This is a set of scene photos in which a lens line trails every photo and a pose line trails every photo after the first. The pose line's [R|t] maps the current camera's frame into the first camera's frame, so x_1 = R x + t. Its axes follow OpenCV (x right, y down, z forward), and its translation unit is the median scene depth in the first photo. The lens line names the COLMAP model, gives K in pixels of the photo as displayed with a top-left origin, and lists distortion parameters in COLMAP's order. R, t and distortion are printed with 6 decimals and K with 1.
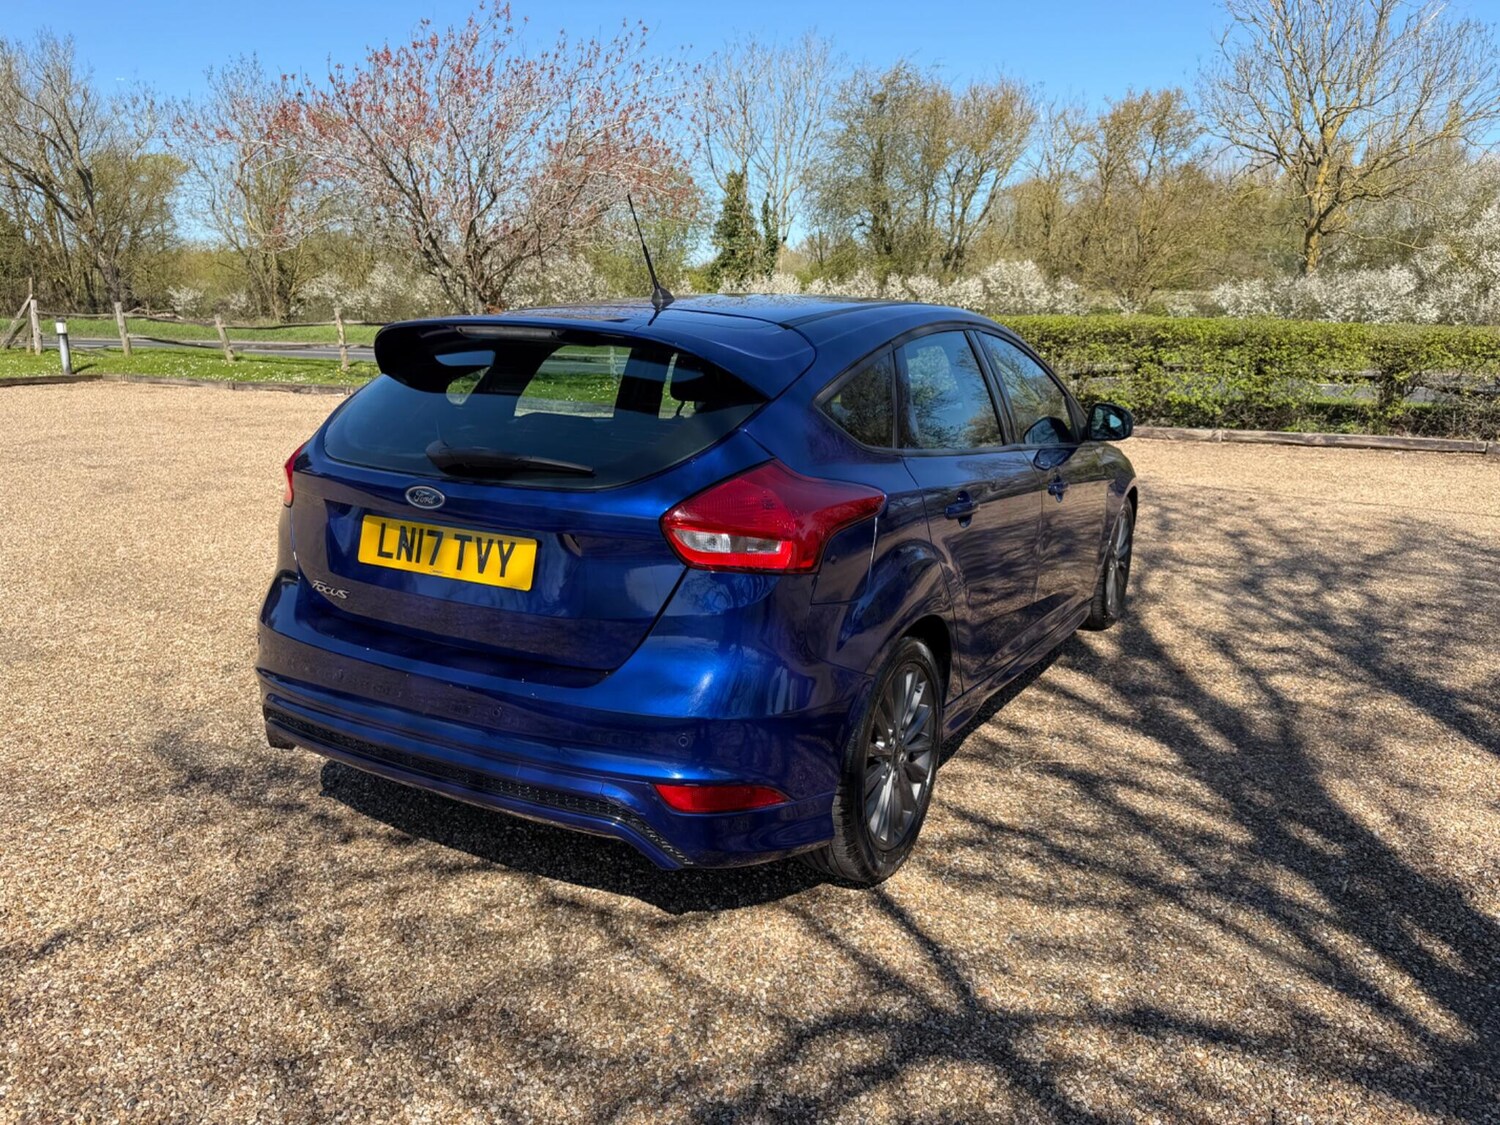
lens RADIAL K [[1053.9, 0, 748.2], [0, 1053.9, 563.3], [0, 0, 1]] dist [0.043239, -0.053220]
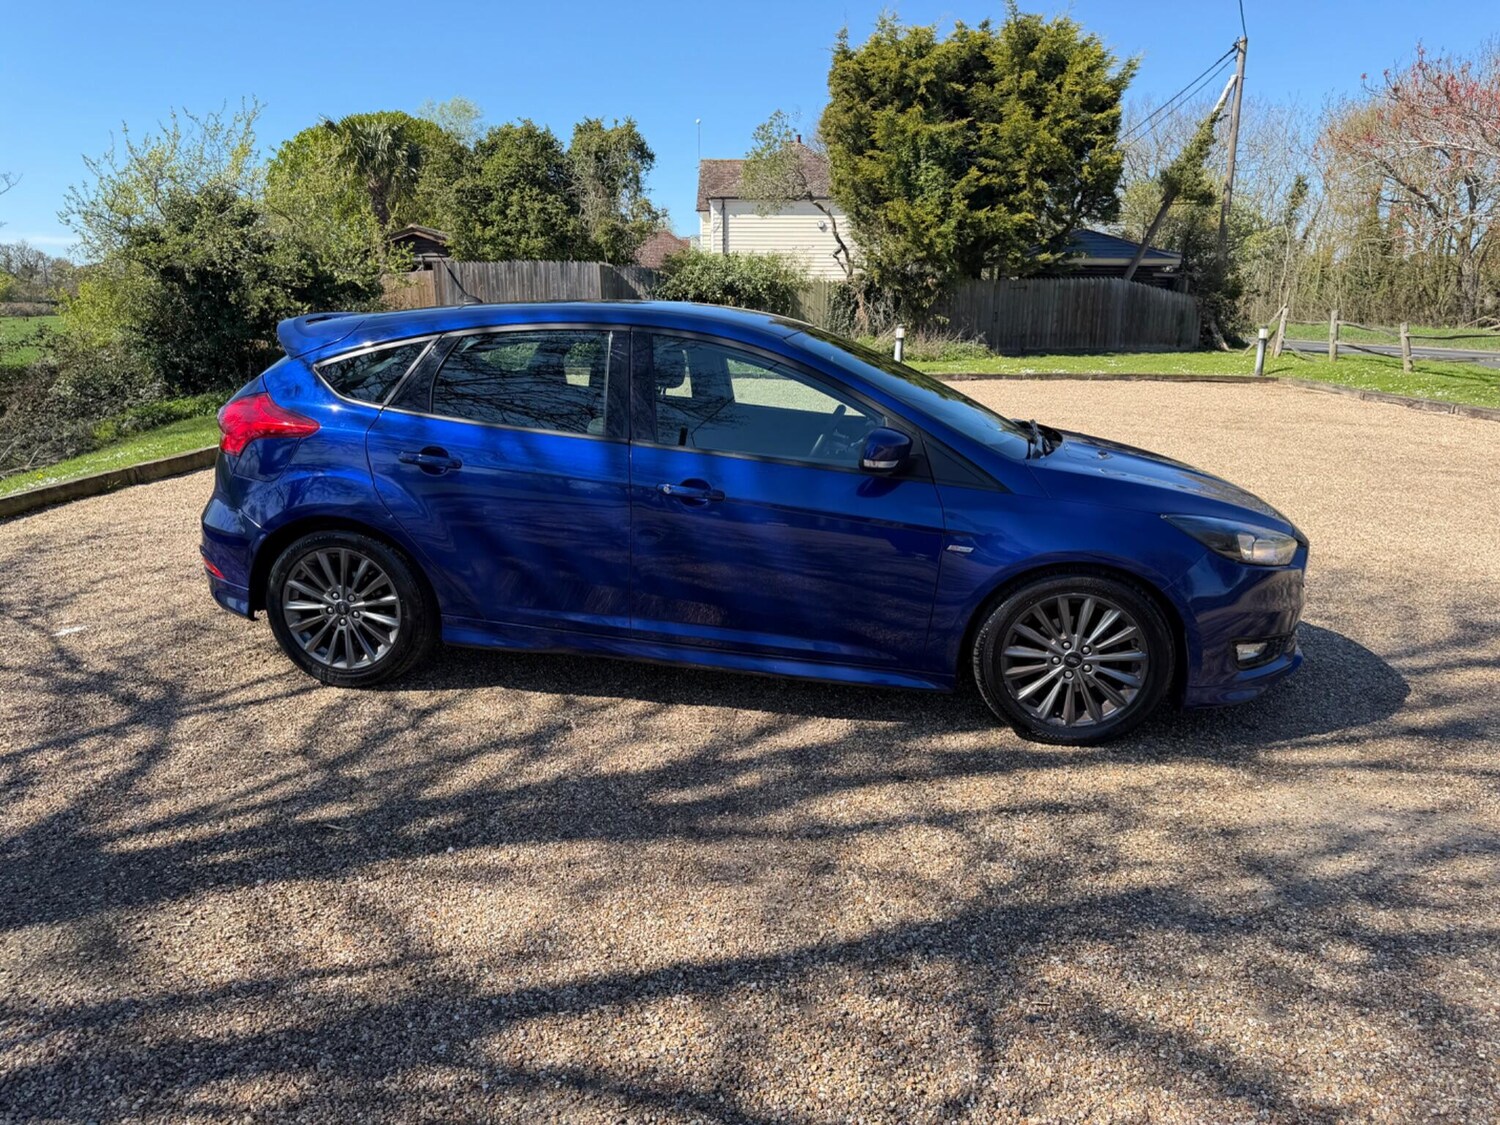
lens RADIAL K [[1053.9, 0, 741.1], [0, 1053.9, 562.4], [0, 0, 1]] dist [0.043239, -0.053220]
pose [[0.347694, 0.214596, -0.912720, 1.007454], [-0.222727, 0.964495, 0.141923, -0.130182], [0.910770, 0.153941, 0.383145, 0.557538]]
